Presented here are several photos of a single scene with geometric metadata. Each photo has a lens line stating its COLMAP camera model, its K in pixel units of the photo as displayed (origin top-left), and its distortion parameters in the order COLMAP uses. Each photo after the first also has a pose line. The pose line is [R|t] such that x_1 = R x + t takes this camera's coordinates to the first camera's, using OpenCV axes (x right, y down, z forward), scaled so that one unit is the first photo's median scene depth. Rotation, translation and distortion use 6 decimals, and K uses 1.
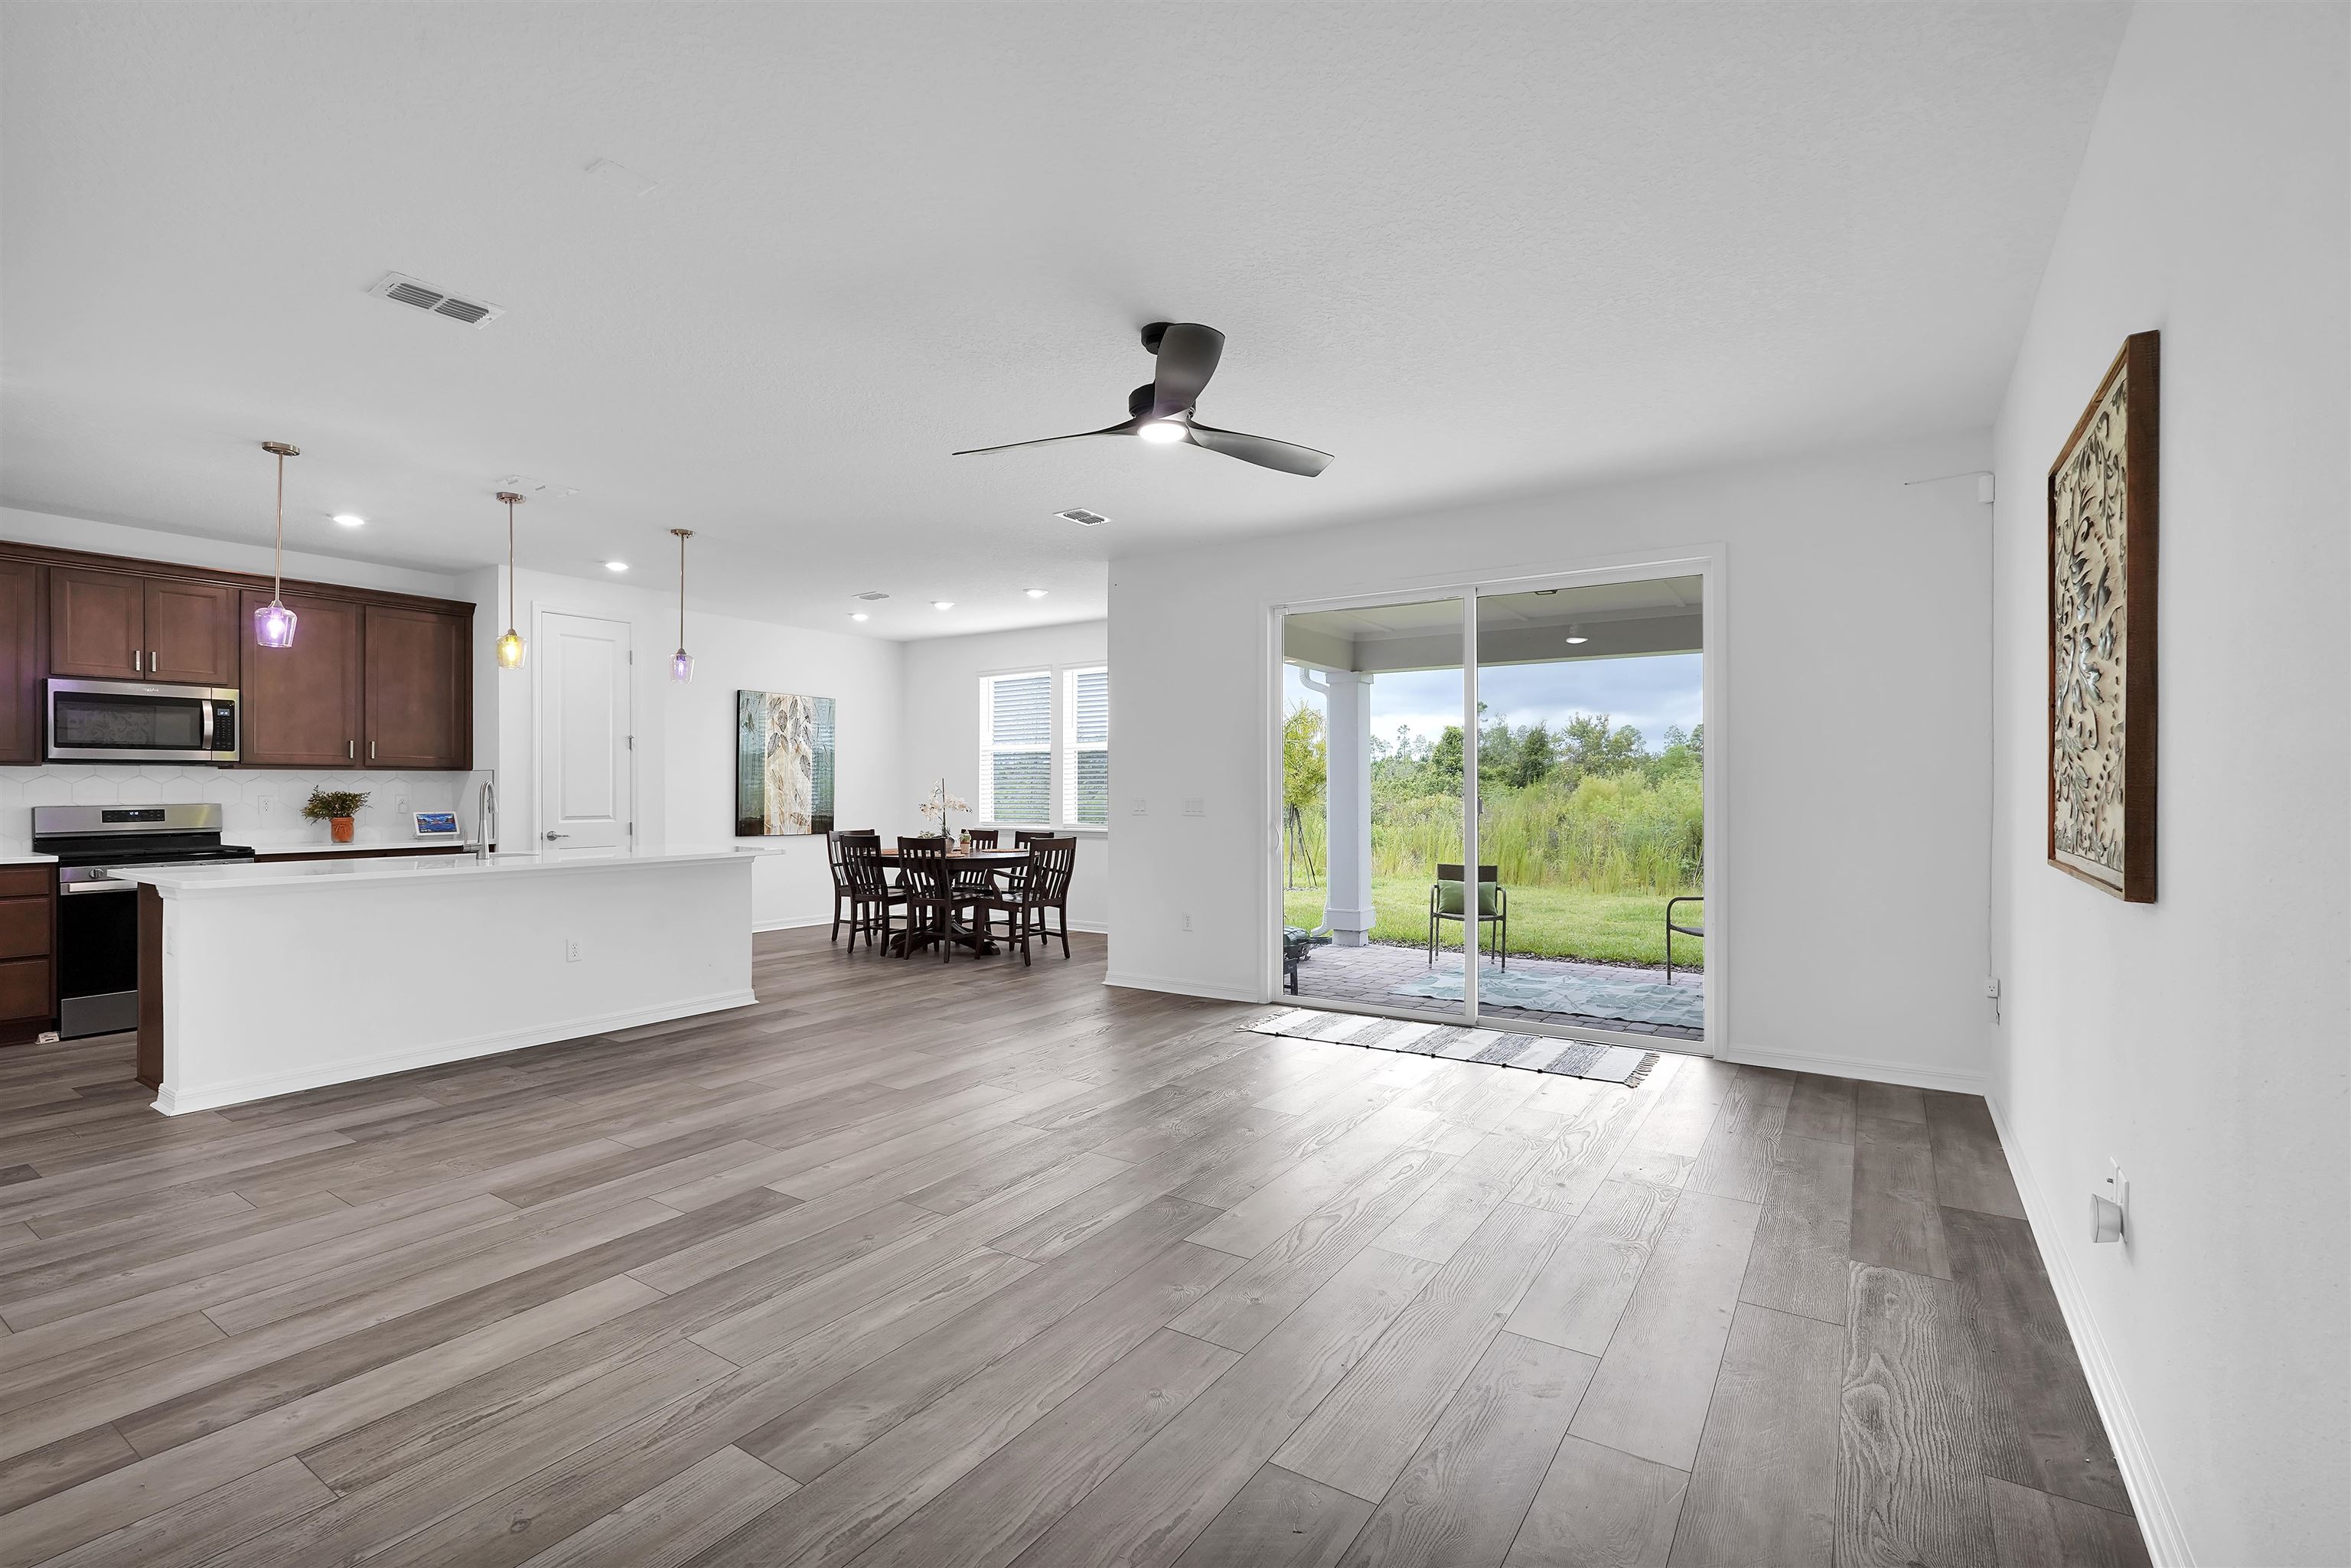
lens RADIAL K [[1051.2, 0, 1166.5], [0, 1051.2, 791.2], [0, 0, 1]] dist [-0.013467, 0.006359]
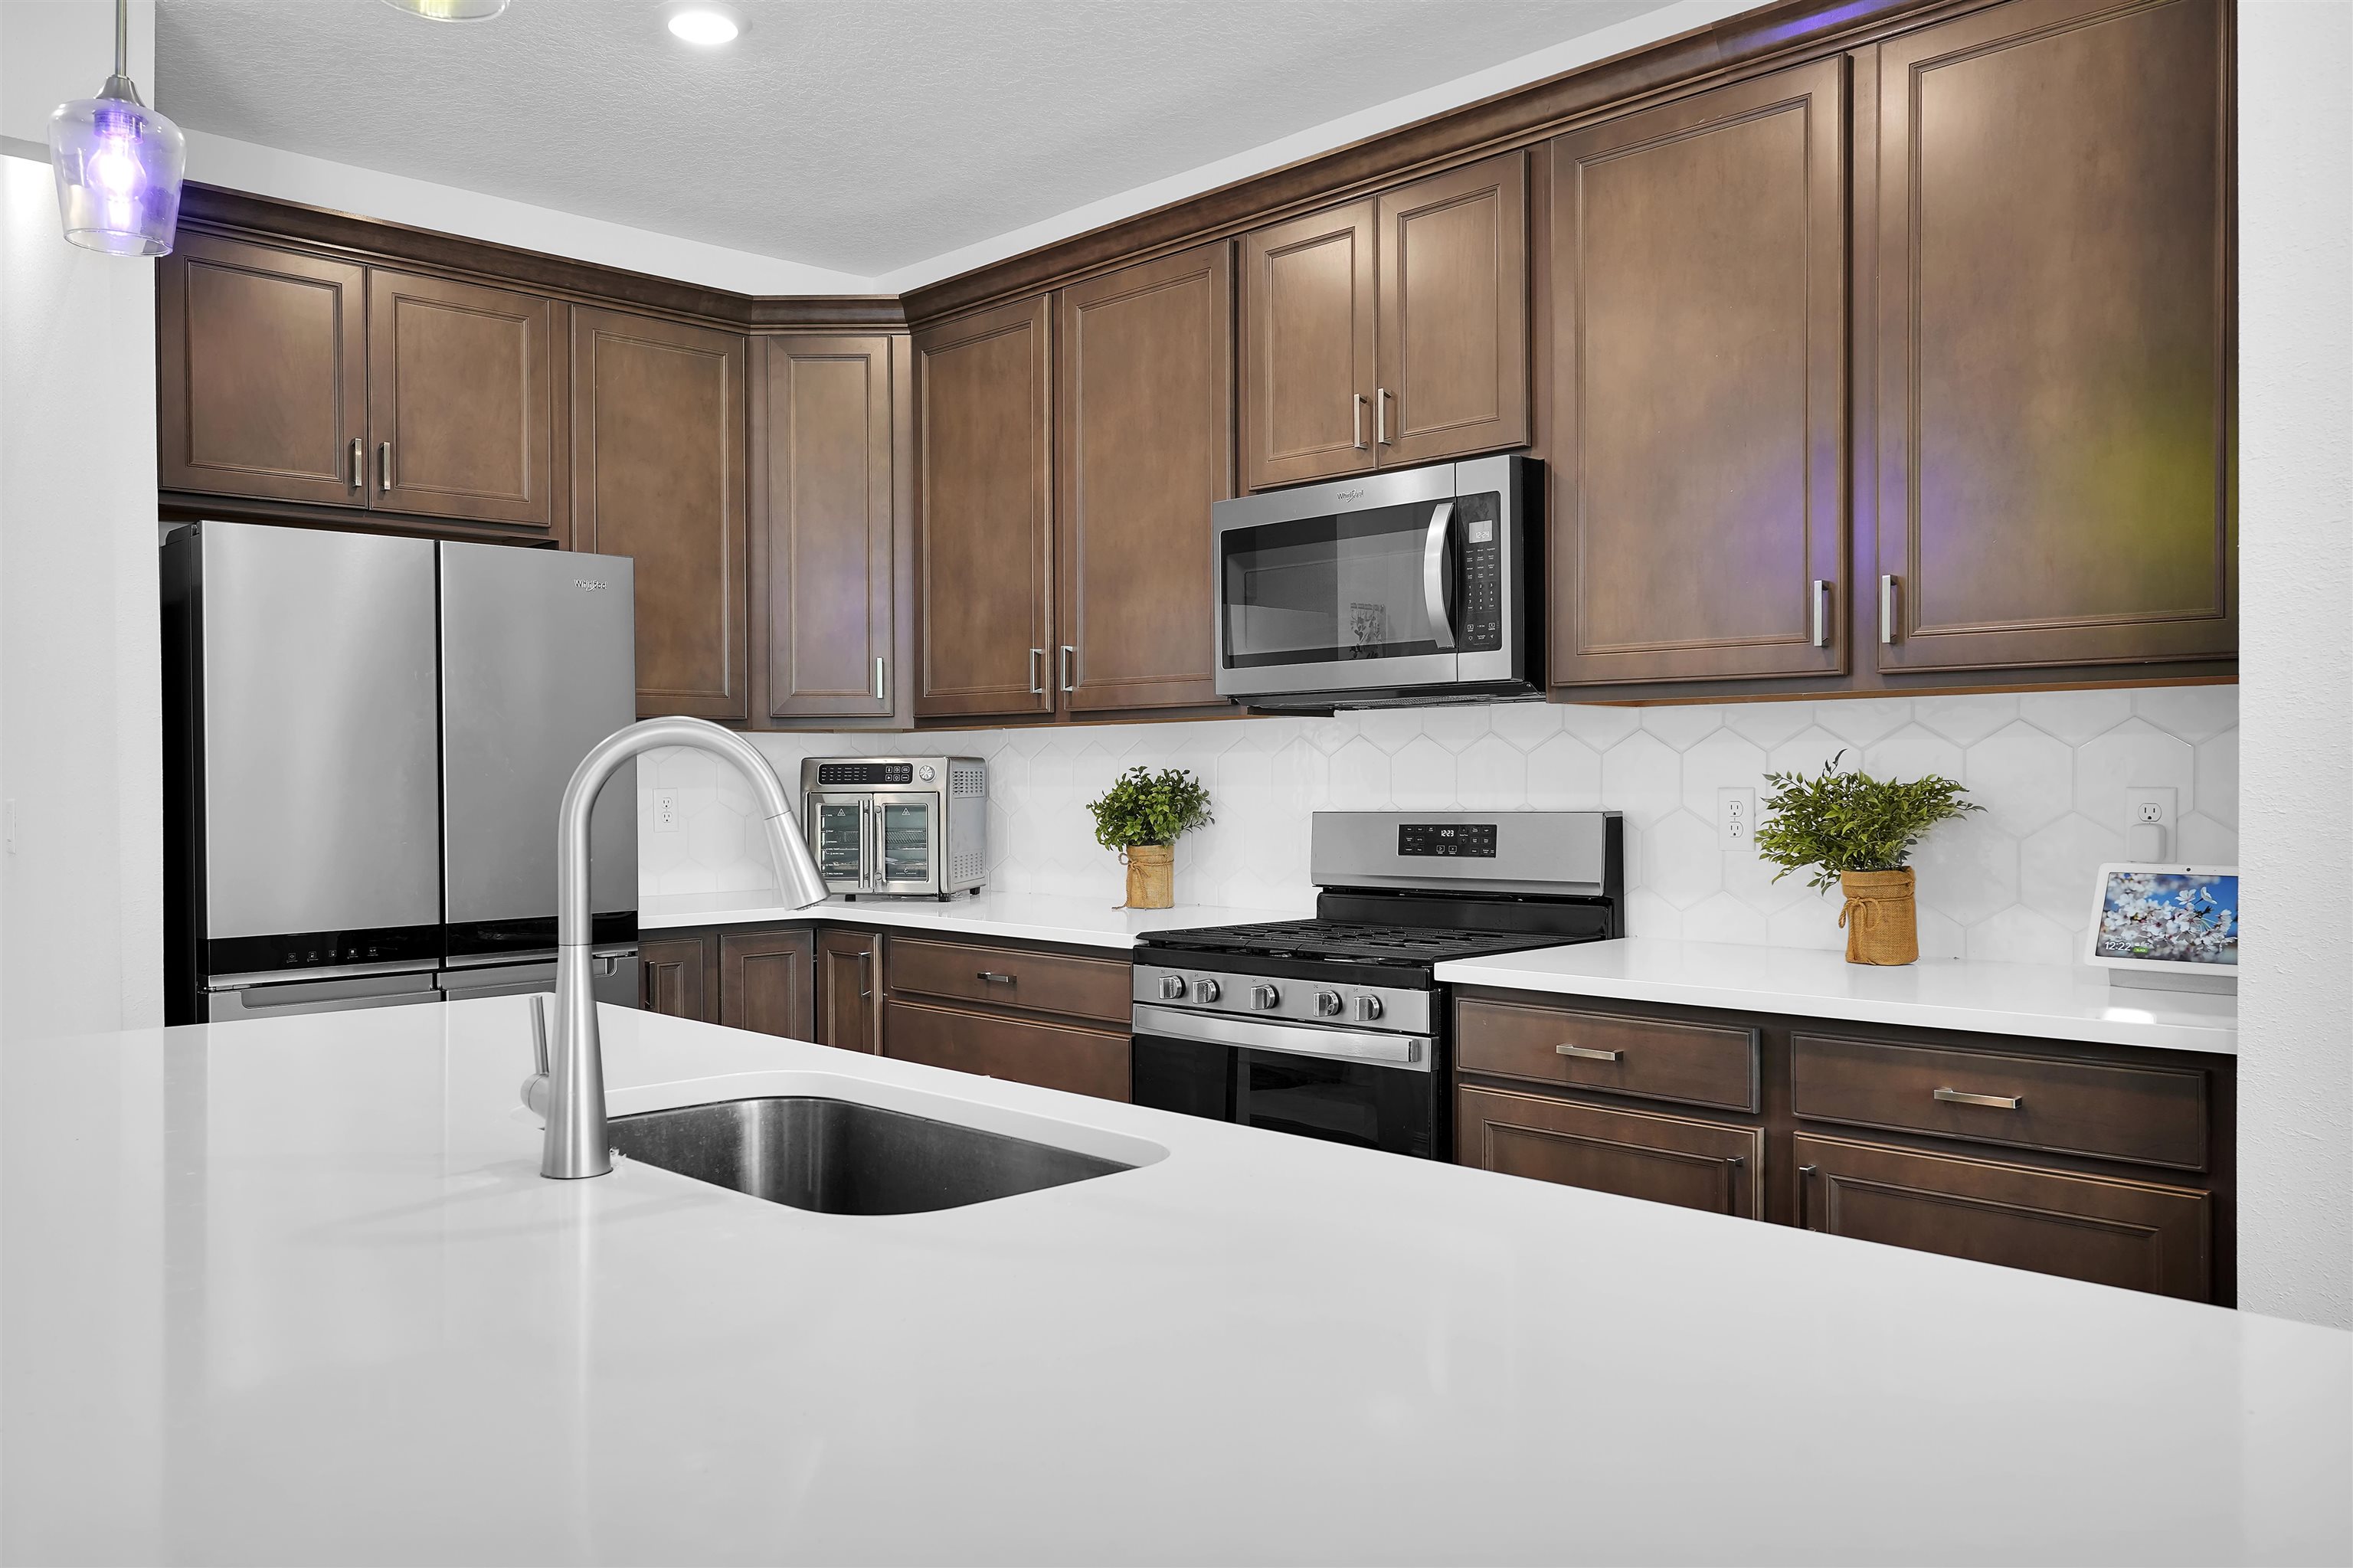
lens RADIAL K [[1807.0, 0, 1164.8], [0, 1807.0, 778.9], [0, 0, 1]] dist [0.004075, 0.011704]
pose [[-0.209105, 0.004155, -0.977884, -0.364636], [0.003820, 0.999987, 0.003432, -0.001203], [0.977886, -0.003018, -0.209118, 1.127520]]
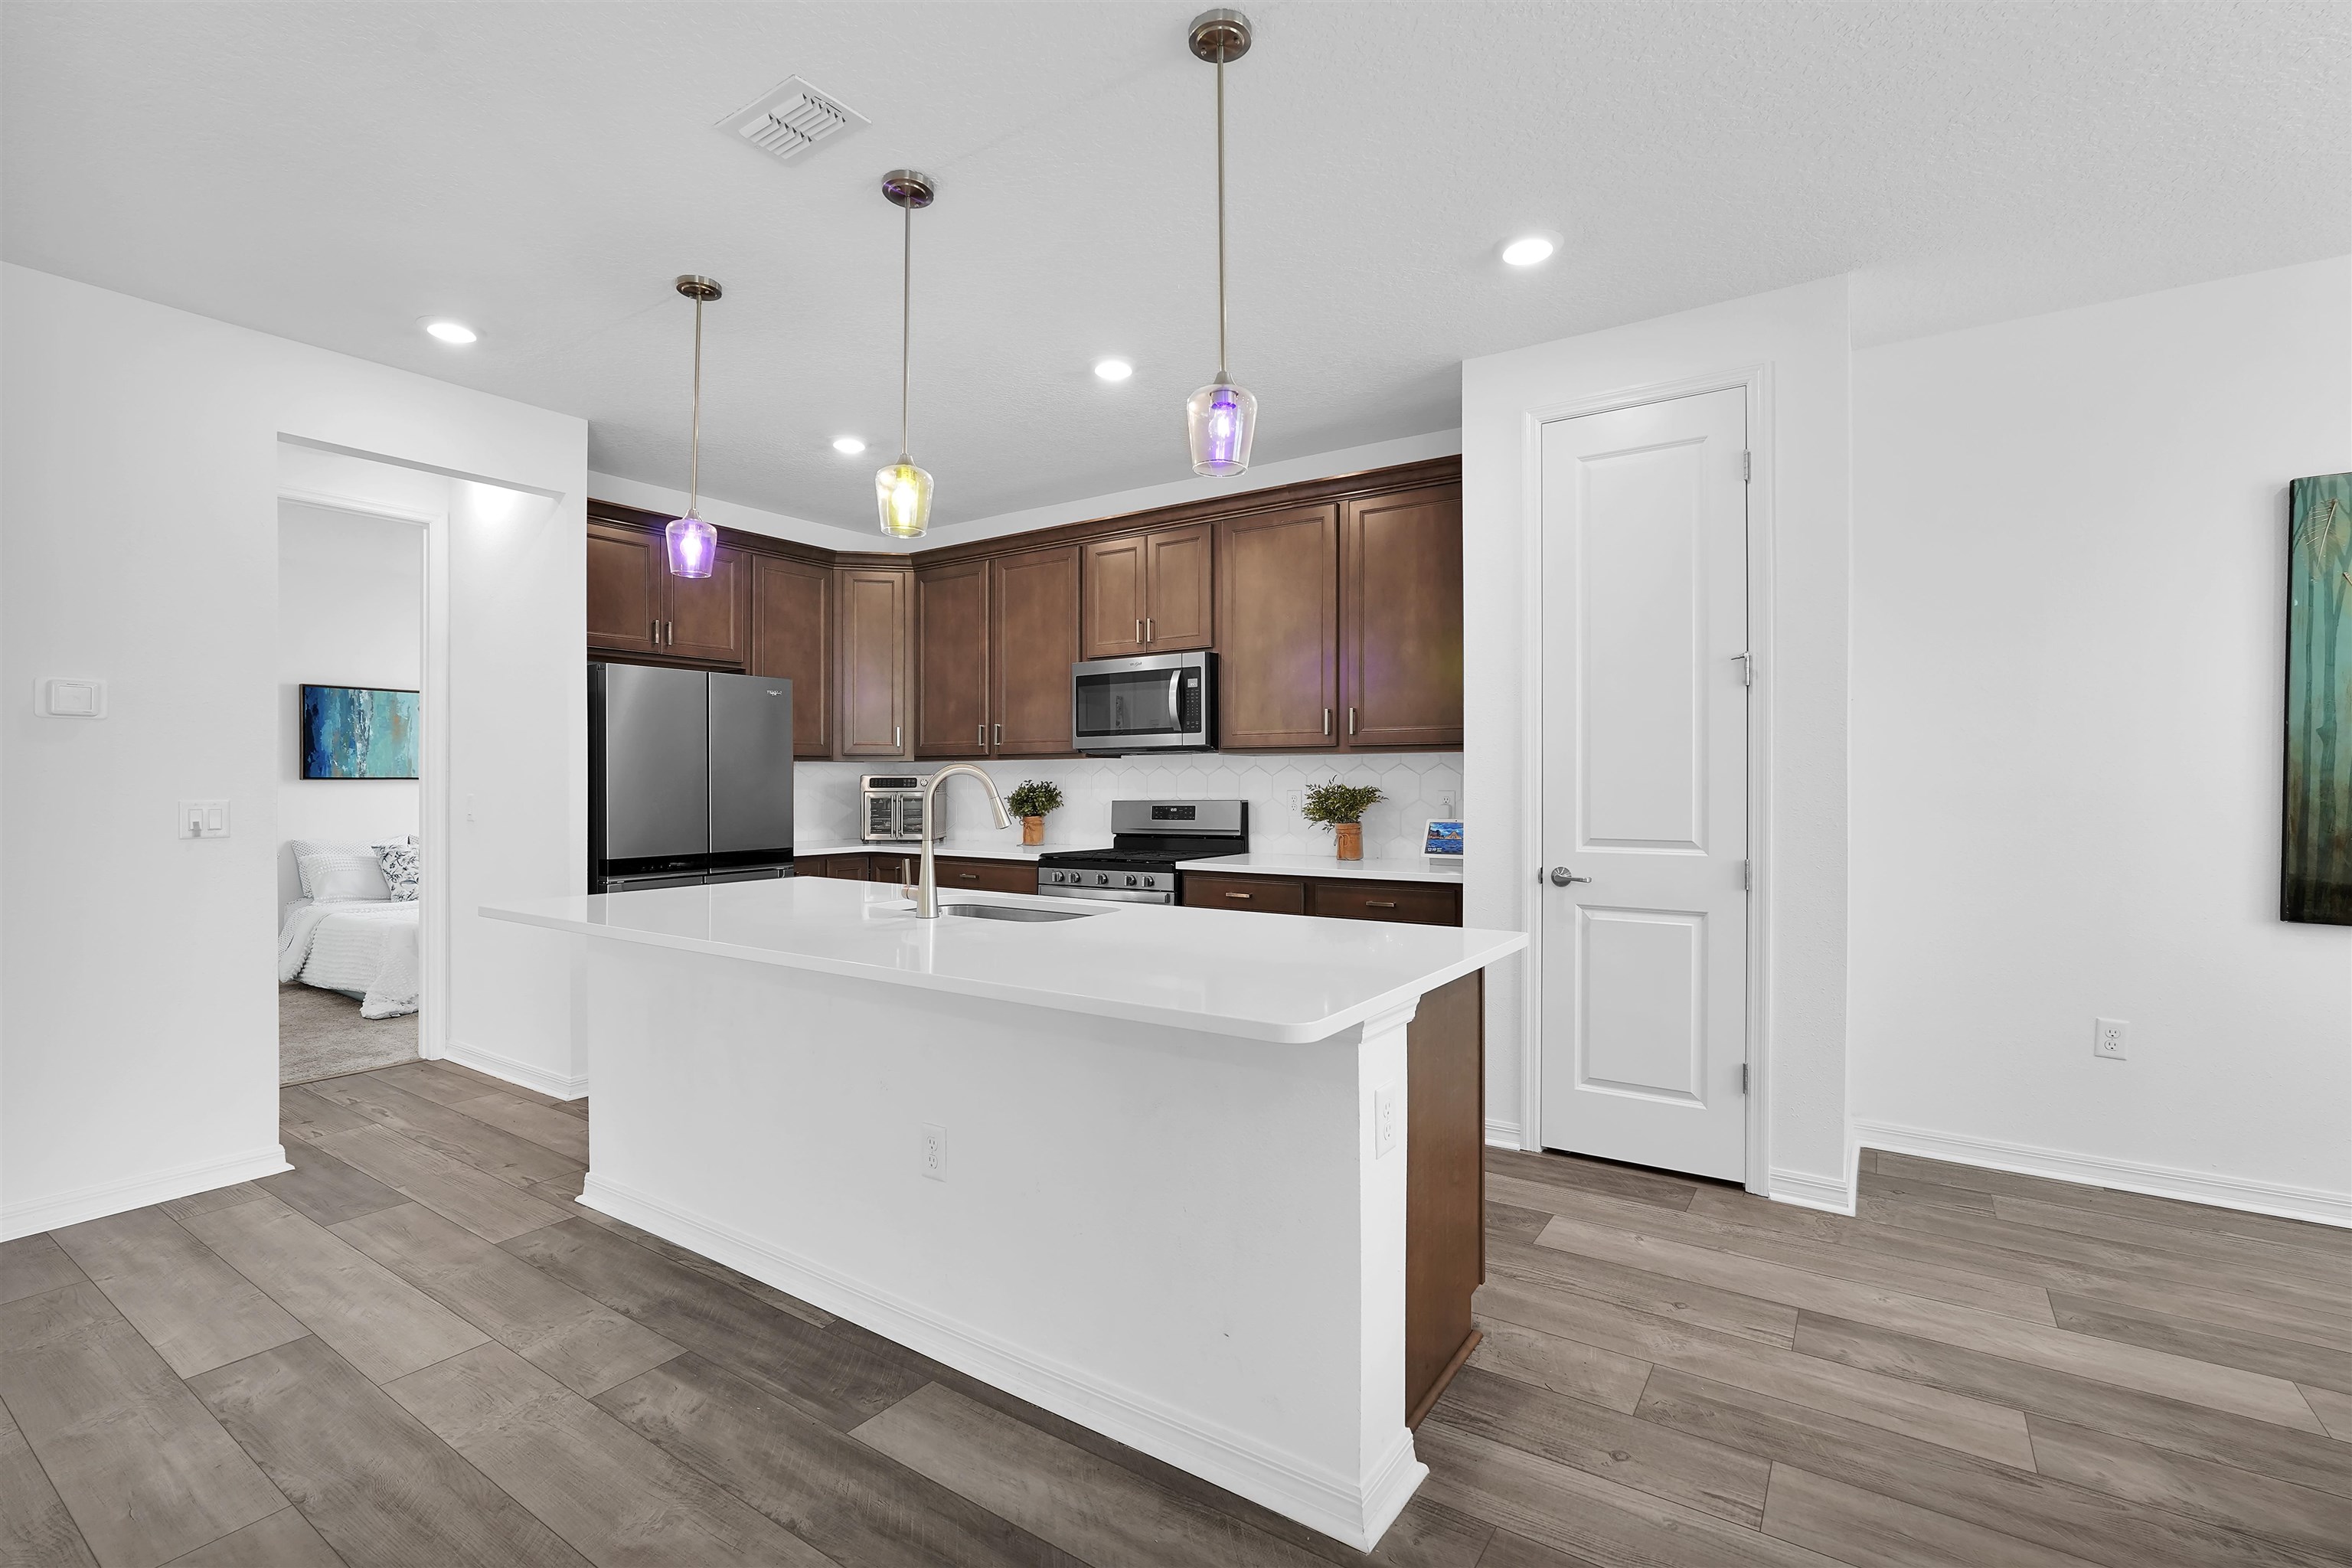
lens RADIAL K [[1051.7, 0, 1182.1], [0, 1051.7, 781.6], [0, 0, 1]] dist [-0.013467, 0.006359]
pose [[0.000349, -0.002182, -0.999998, -0.130459], [-0.001296, 0.999997, -0.002182, -0.000373], [0.999999, 0.001297, 0.000346, 1.095035]]
